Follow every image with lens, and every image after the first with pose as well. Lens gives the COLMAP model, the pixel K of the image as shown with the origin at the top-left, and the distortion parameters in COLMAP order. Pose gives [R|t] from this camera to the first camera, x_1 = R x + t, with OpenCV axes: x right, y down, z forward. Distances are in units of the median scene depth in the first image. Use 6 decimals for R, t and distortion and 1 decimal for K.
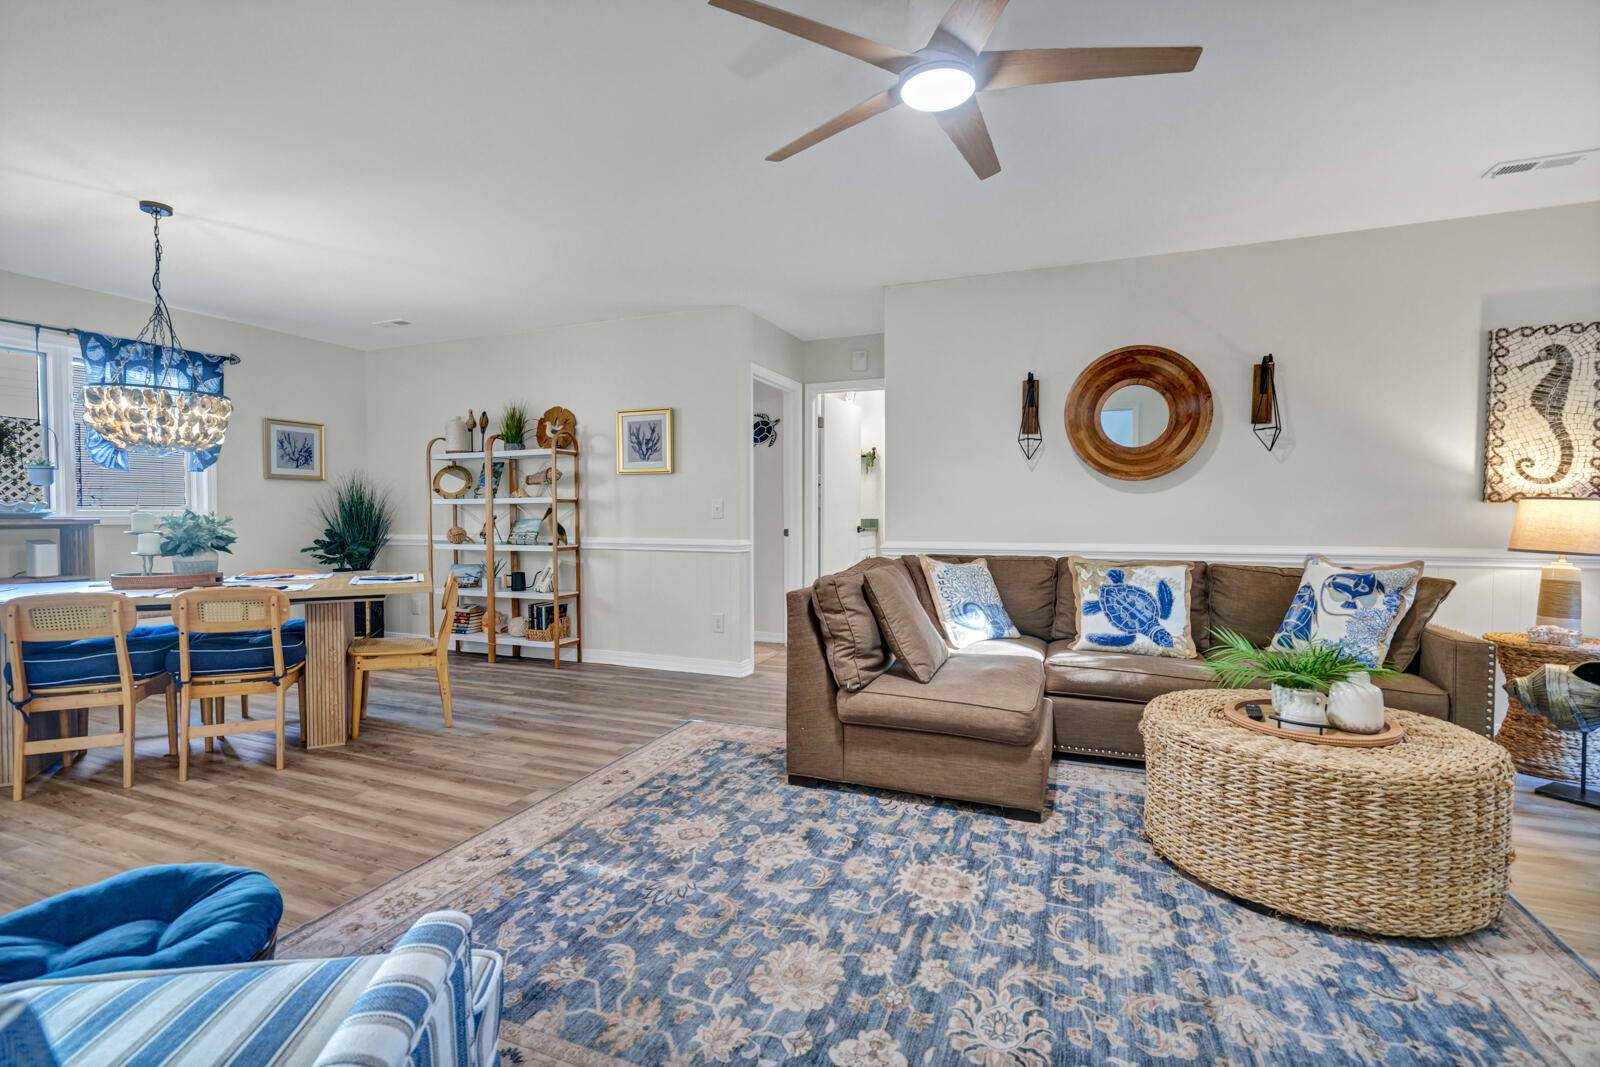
lens RADIAL K [[722.0, 0, 800.0], [0, 722.0, 533.5], [0, 0, 1]] dist [-0.000143, 0.000088]
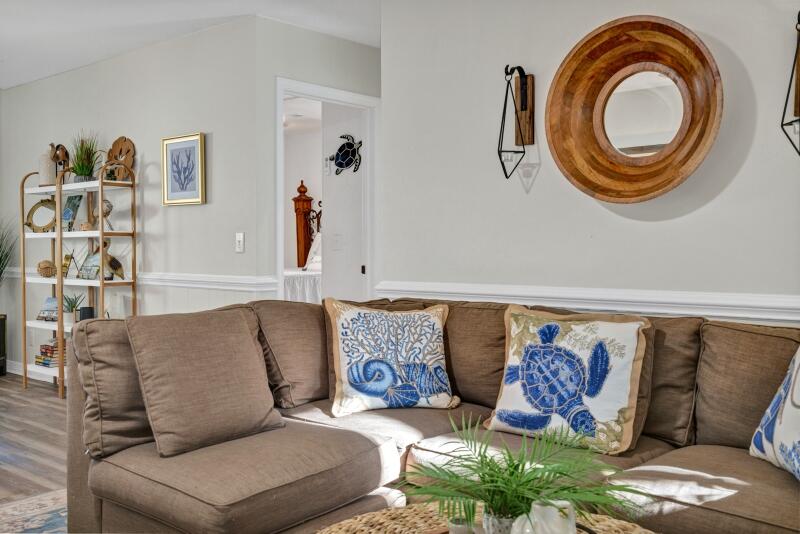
lens RADIAL K [[781.6, 0, 400.0], [0, 781.6, 267.0], [0, 0, 1]] dist [0.004845, 0.008181]
pose [[0.946723, 0.010565, -0.321876, 0.487078], [-0.011862, 0.999928, -0.002069, -0.004674], [0.321830, 0.005776, 0.946780, 0.175441]]
